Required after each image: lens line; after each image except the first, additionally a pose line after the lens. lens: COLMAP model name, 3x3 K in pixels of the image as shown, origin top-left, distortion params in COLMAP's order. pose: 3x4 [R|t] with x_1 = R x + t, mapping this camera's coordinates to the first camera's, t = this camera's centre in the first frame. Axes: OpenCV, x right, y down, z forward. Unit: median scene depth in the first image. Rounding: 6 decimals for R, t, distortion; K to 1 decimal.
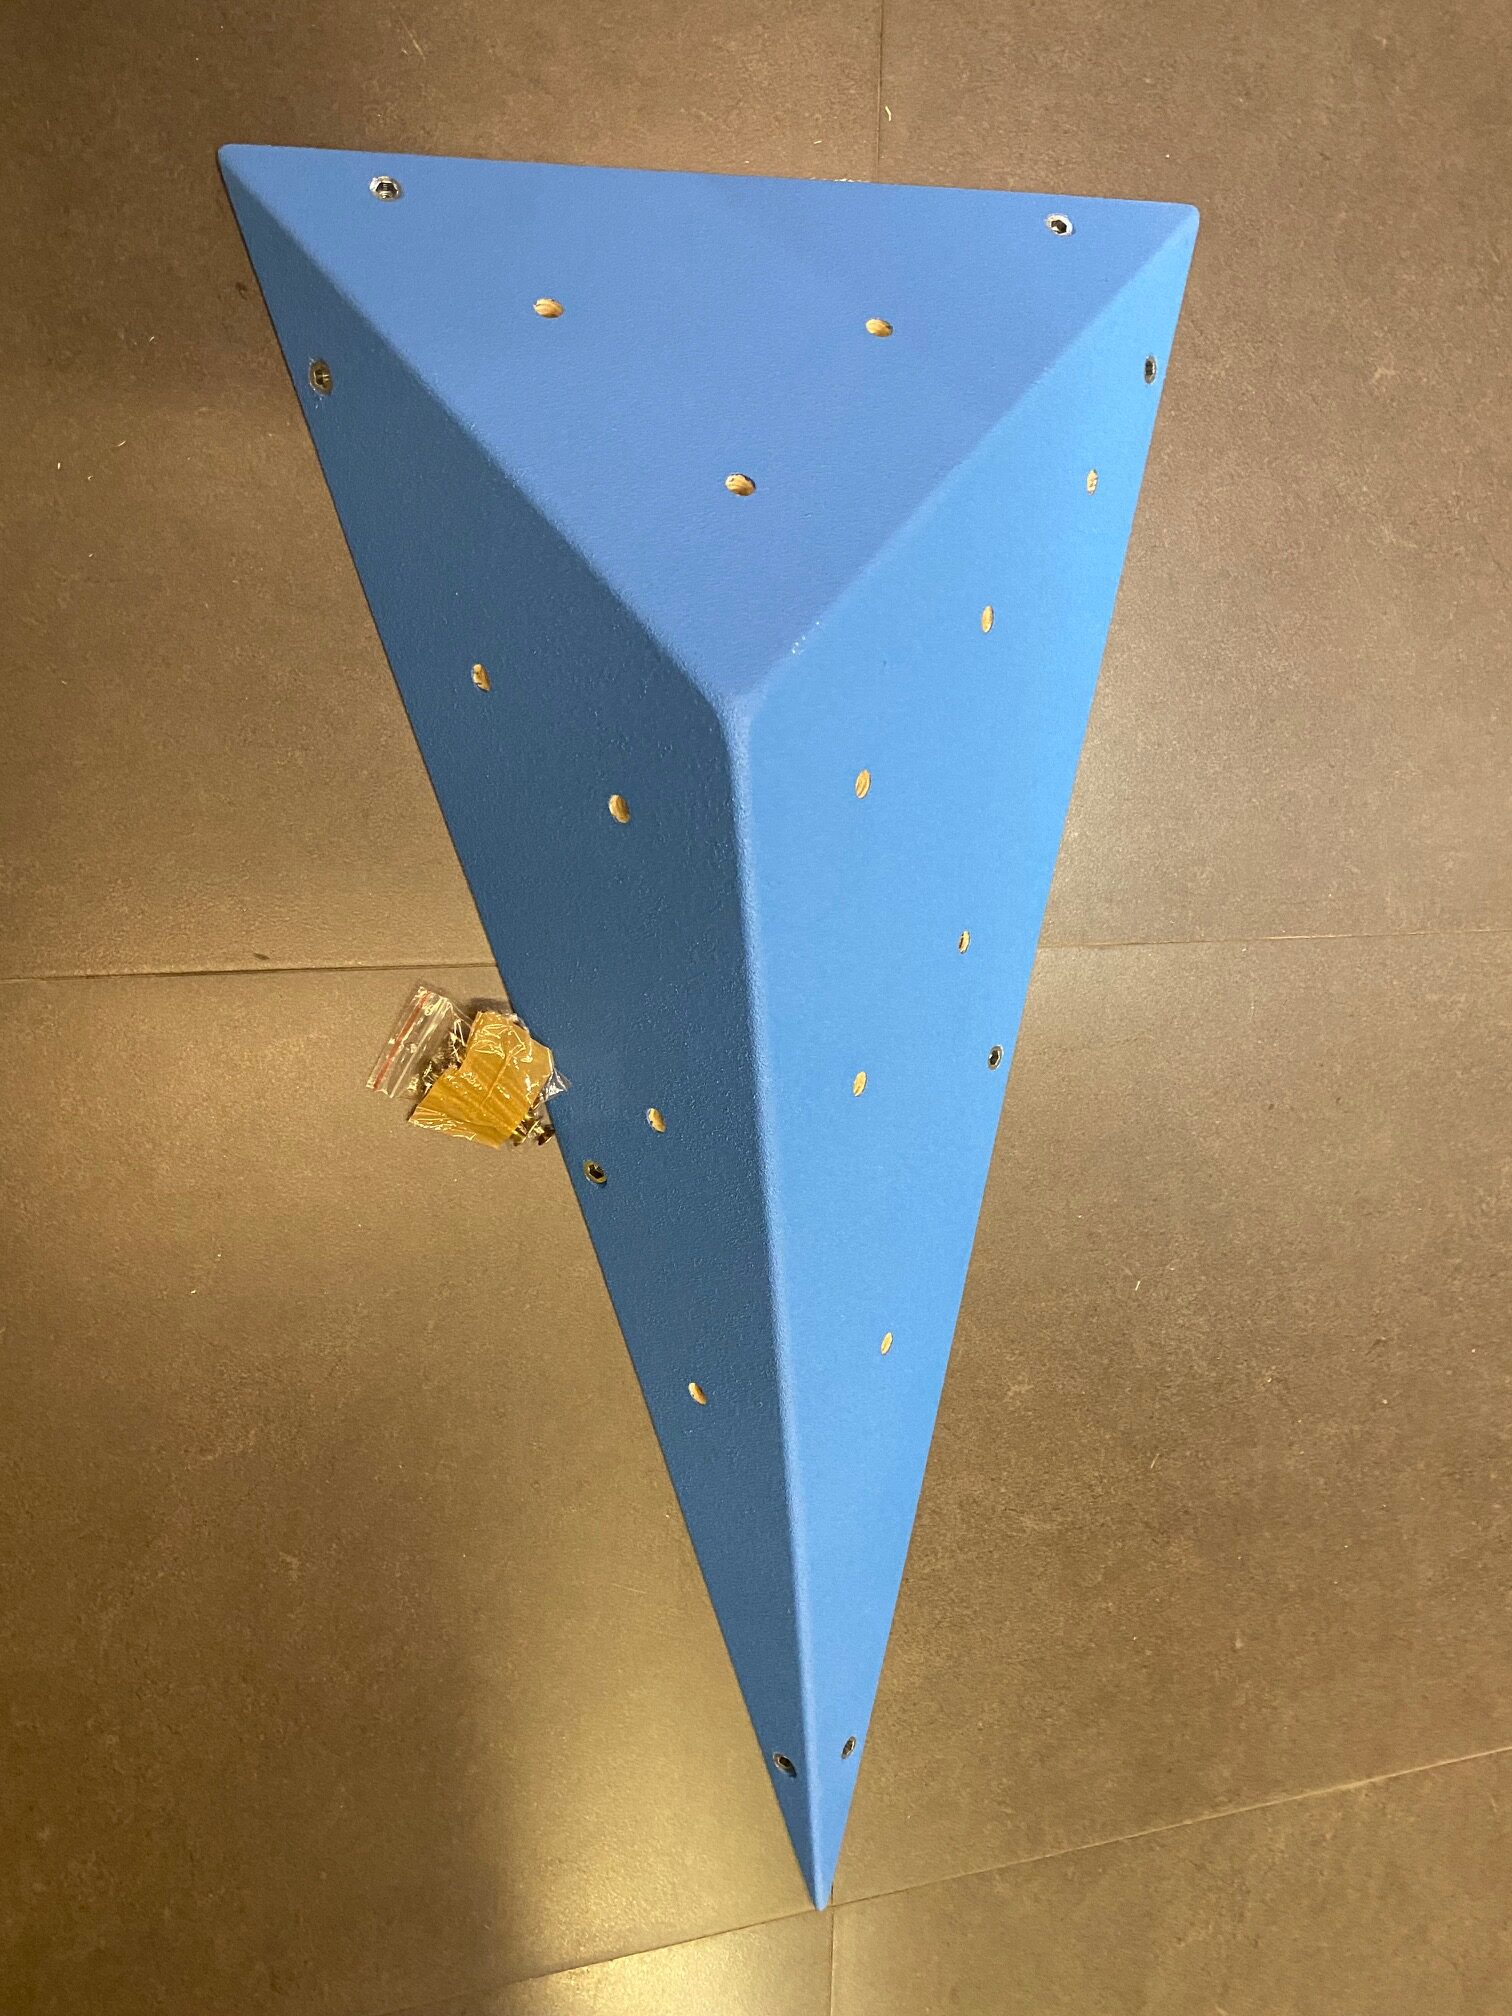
lens RADIAL K [[1532.0, 0, 765.7], [0, 1532.0, 978.5], [0, 0, 1]] dist [-0.000891, -0.001513]
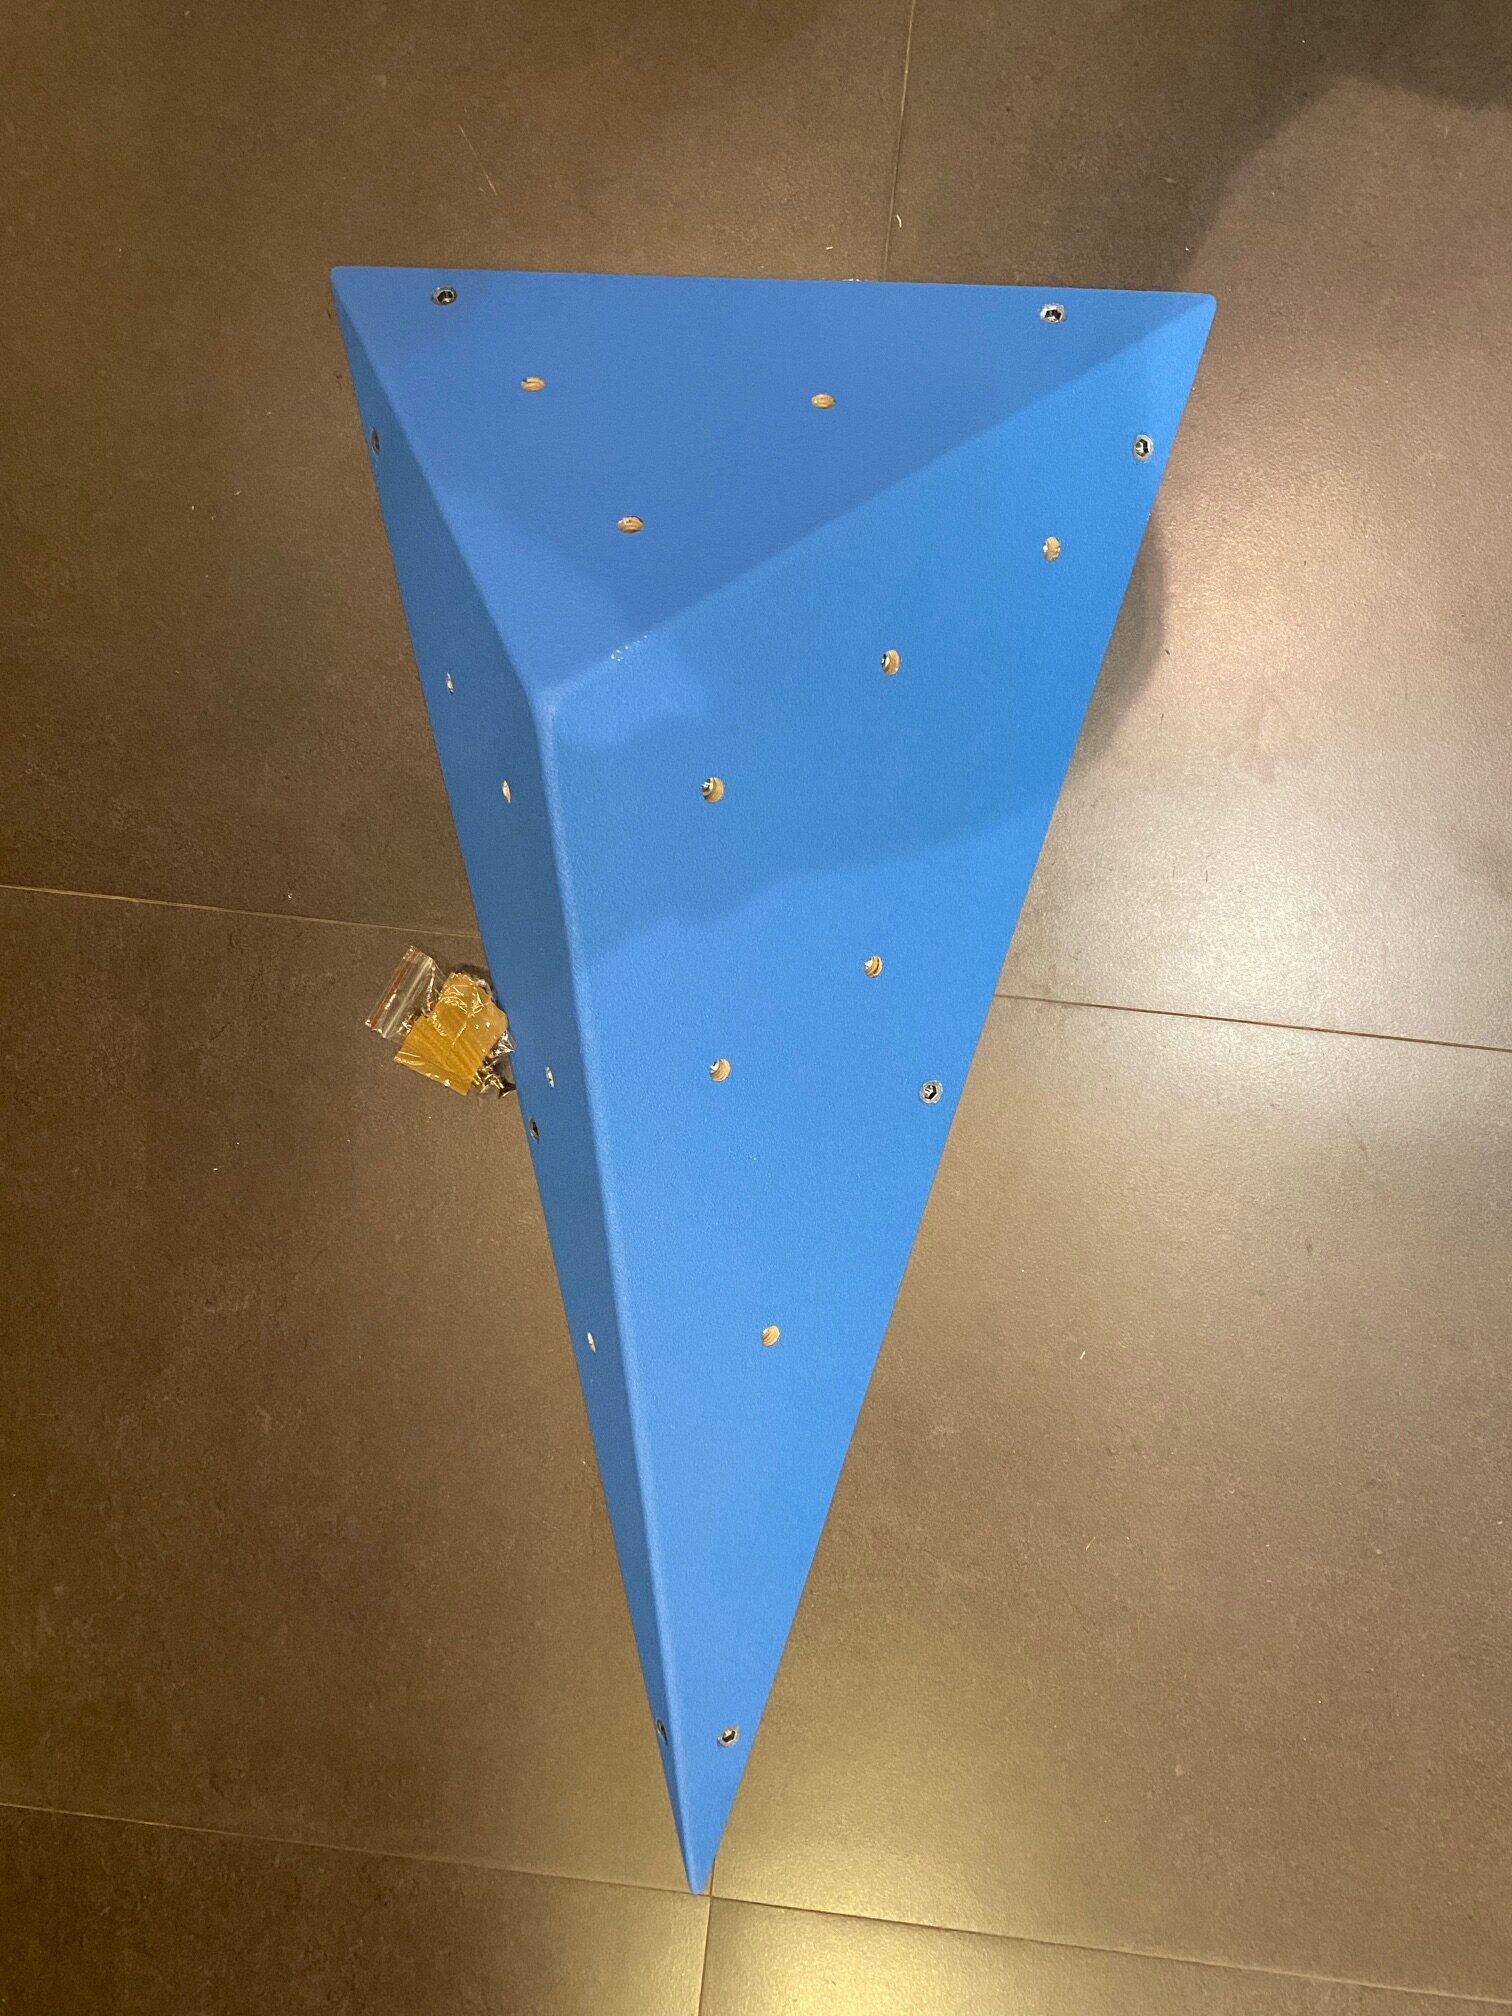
lens RADIAL K [[1532.0, 0, 763.0], [0, 1532.0, 1011.4], [0, 0, 1]] dist [-0.000891, -0.001513]
pose [[0.931762, 0.123249, -0.341512, 0.412806], [-0.148818, 0.987620, -0.049603, 0.069521], [0.331170, 0.097041, 0.938568, -0.022839]]
